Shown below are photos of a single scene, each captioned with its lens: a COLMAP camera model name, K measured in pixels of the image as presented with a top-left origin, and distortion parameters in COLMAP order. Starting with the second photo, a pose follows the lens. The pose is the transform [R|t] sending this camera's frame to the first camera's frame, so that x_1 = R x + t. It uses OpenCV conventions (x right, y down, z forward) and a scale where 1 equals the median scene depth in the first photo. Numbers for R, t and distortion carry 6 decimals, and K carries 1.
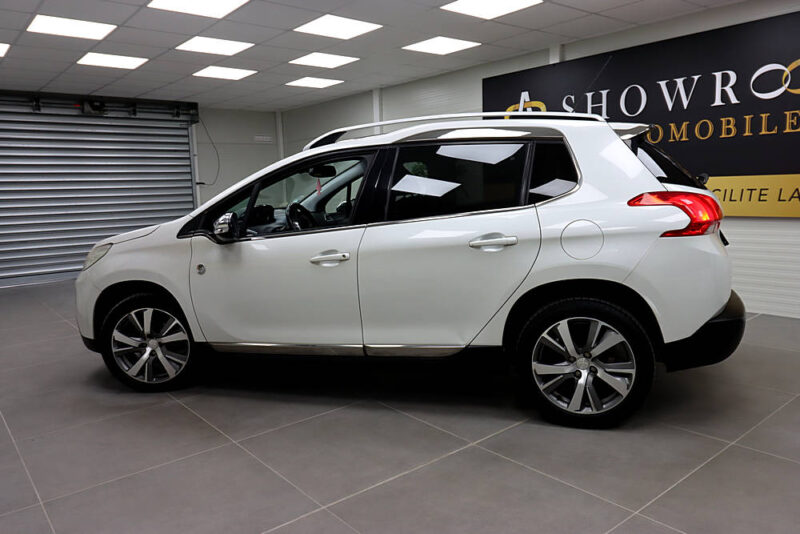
lens RADIAL K [[605.7, 0, 402.8], [0, 605.7, 255.3], [0, 0, 1]] dist [0.008719, -0.002770]
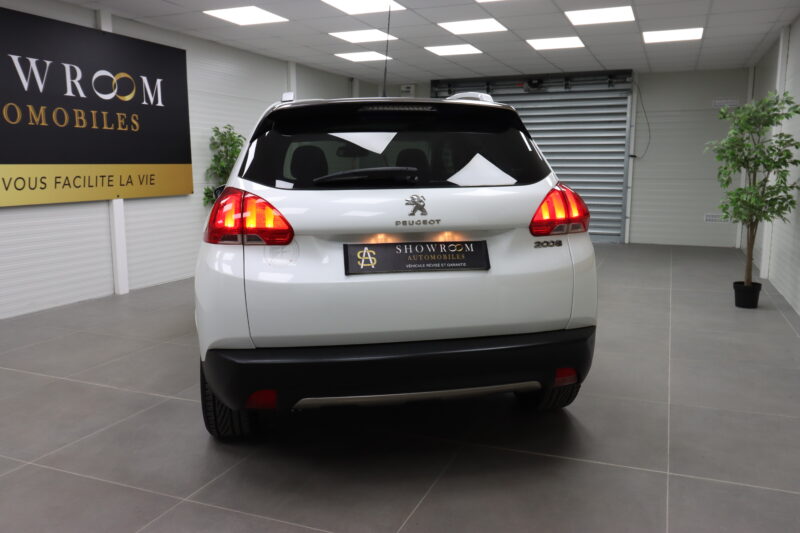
lens RADIAL K [[625.2, 0, 402.6], [0, 625.2, 265.3], [0, 0, 1]] dist [0.011638, -0.002293]
pose [[0.476937, 0.171907, -0.861962, 0.969818], [-0.115585, 0.984437, 0.132378, -0.105231], [0.871304, 0.036494, 0.489385, 0.591602]]
